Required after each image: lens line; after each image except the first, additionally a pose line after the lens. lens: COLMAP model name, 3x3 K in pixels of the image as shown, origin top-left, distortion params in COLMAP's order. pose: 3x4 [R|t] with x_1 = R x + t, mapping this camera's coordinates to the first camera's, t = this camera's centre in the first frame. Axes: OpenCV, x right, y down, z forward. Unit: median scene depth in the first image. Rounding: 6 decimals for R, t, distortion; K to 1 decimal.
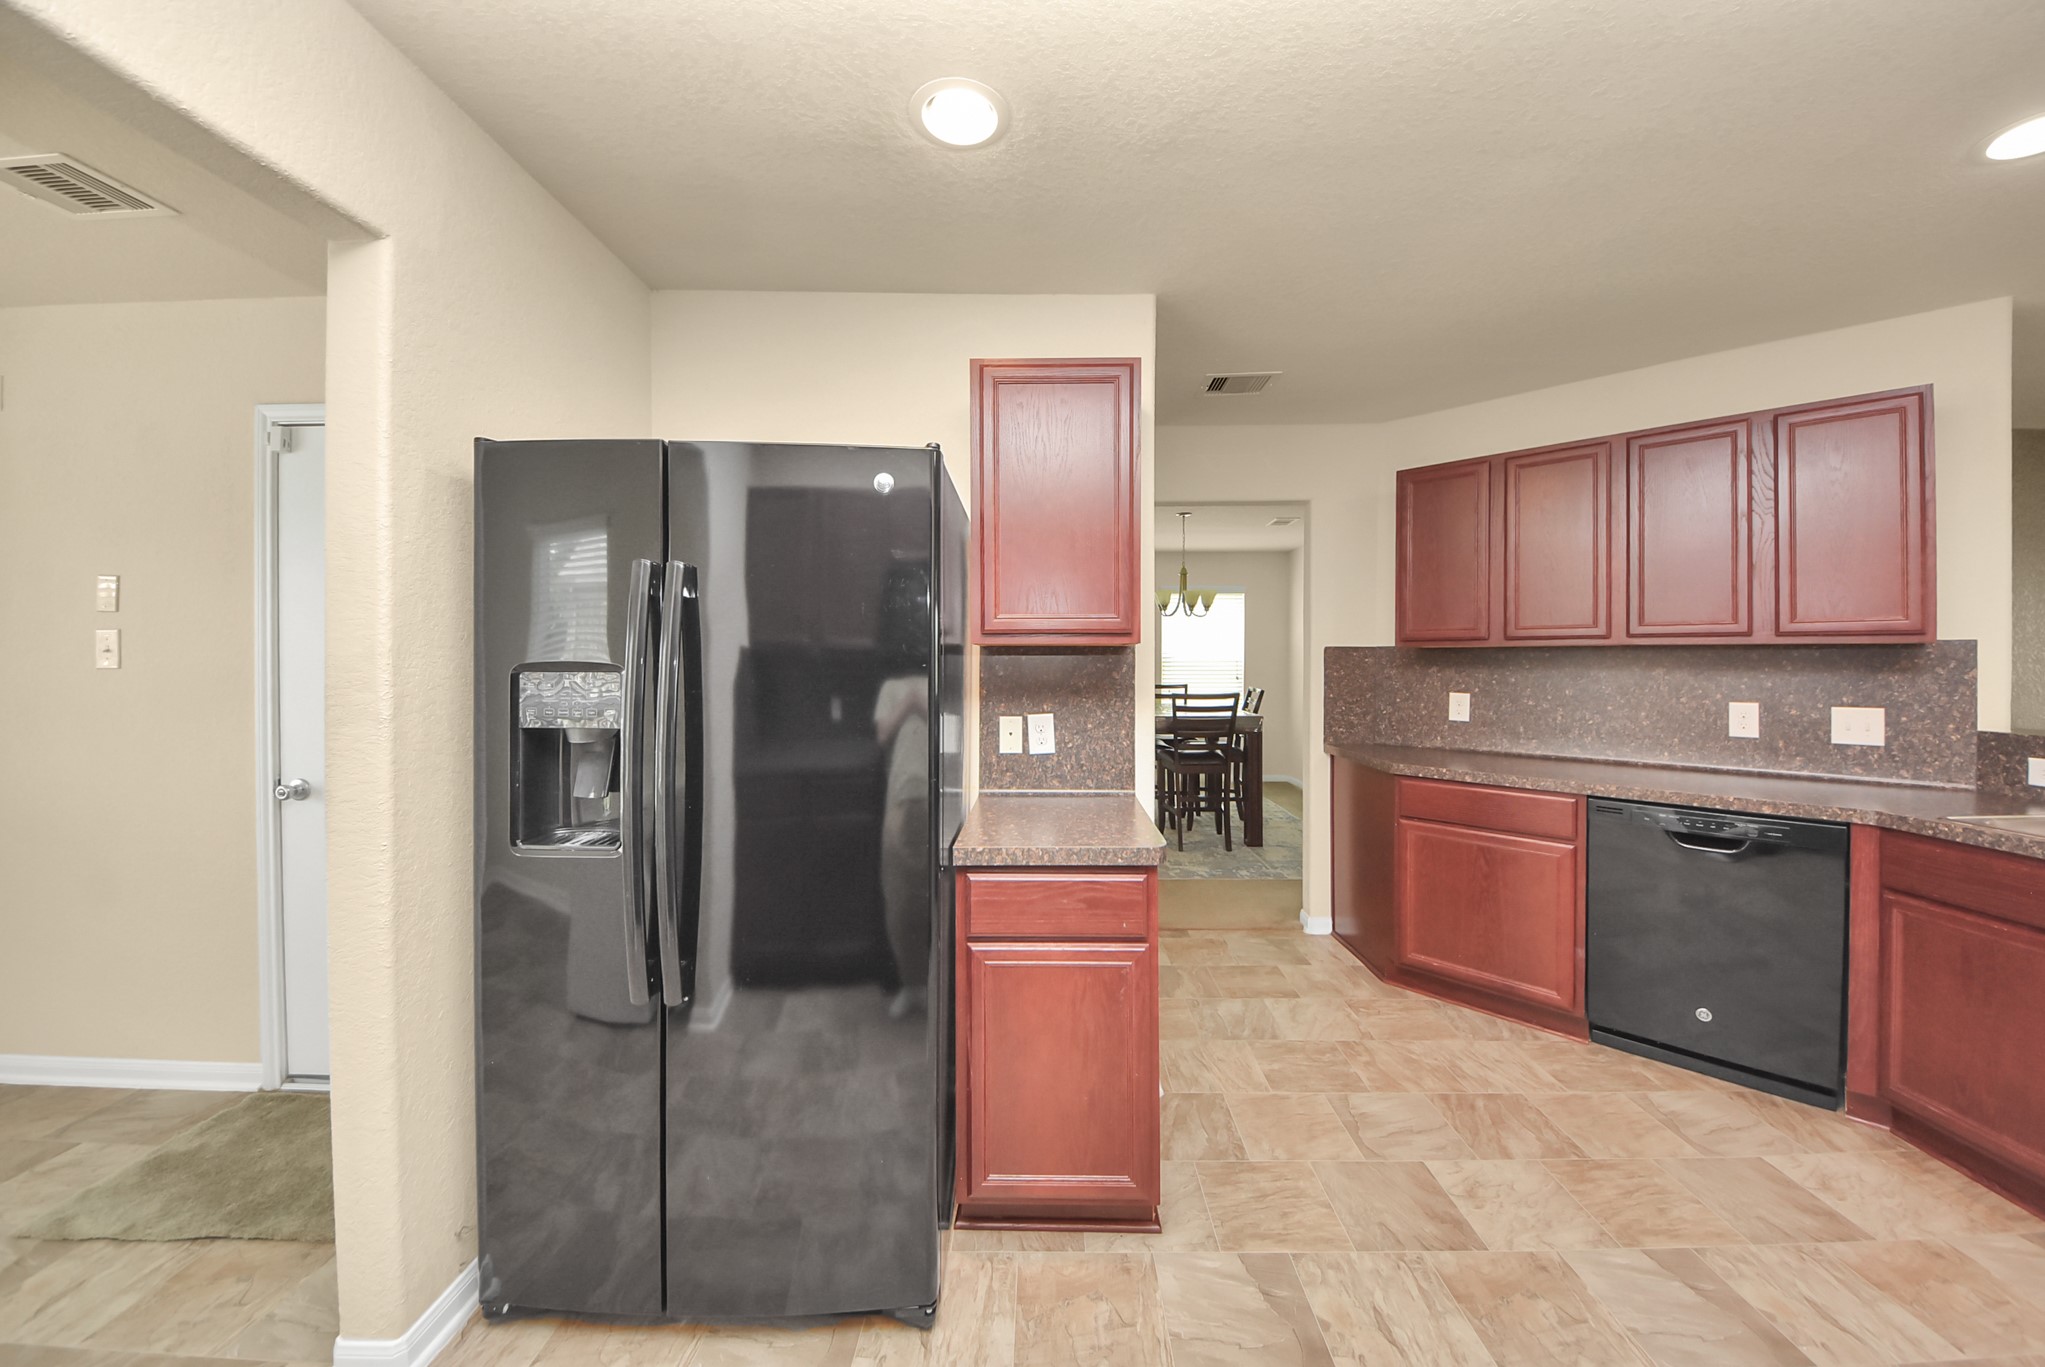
lens RADIAL K [[741.7, 0, 1038.1], [0, 741.7, 658.6], [0, 0, 1]] dist [0.020374, -0.012966]
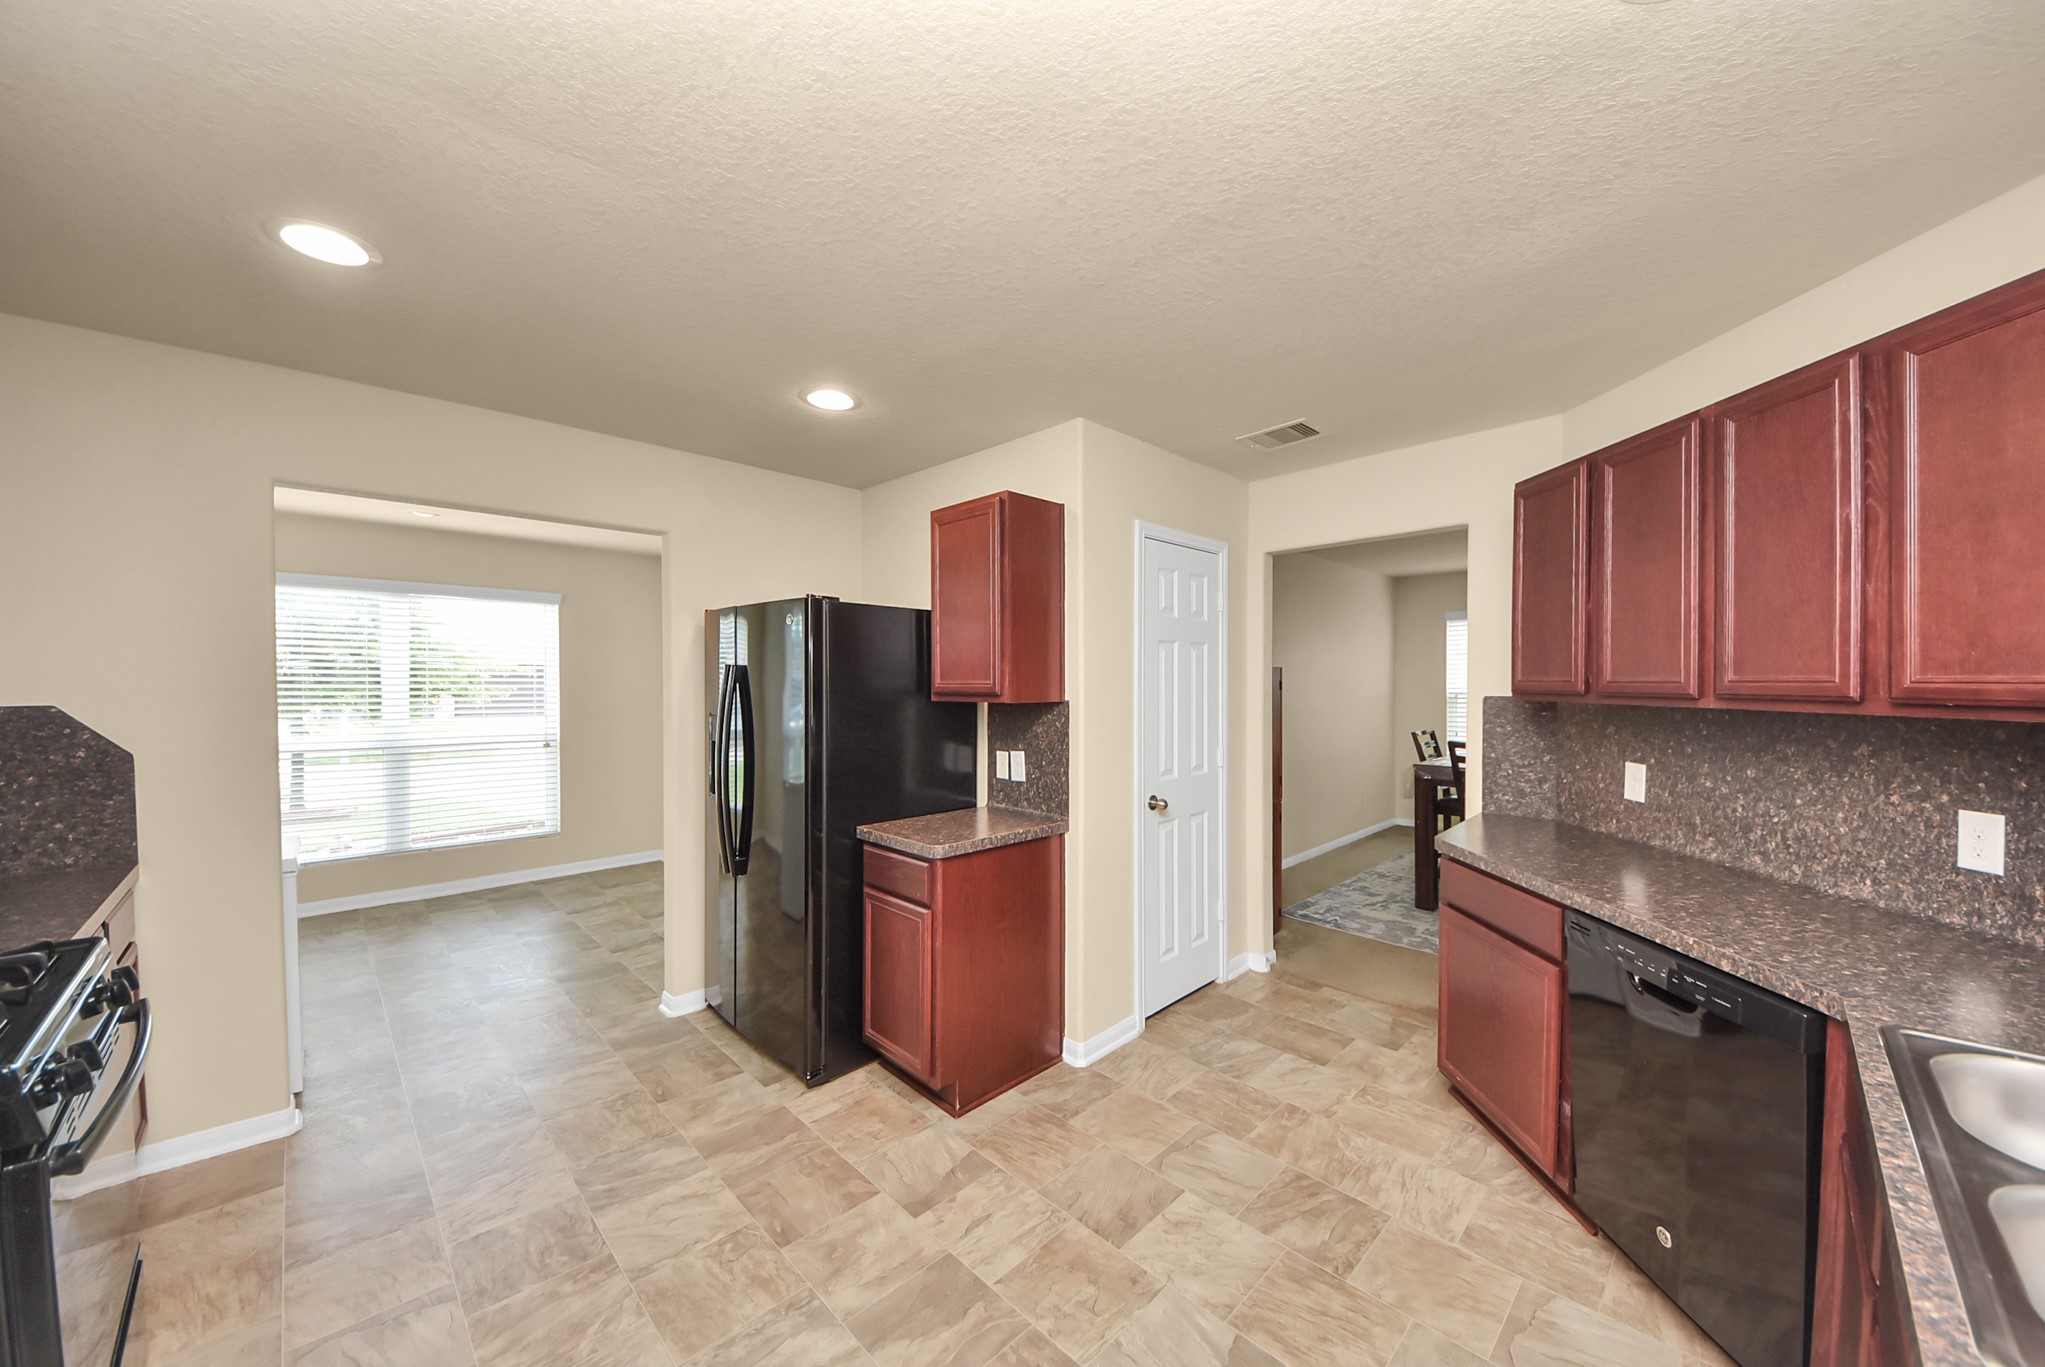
lens RADIAL K [[727.1, 0, 1035.5], [0, 727.1, 690.0], [0, 0, 1]] dist [0.037833, -0.023925]
pose [[0.711233, 0.007960, -0.702911, 0.948943], [0.000559, 0.999929, 0.011888, -0.051578], [0.702956, -0.008848, 0.711178, 0.088497]]
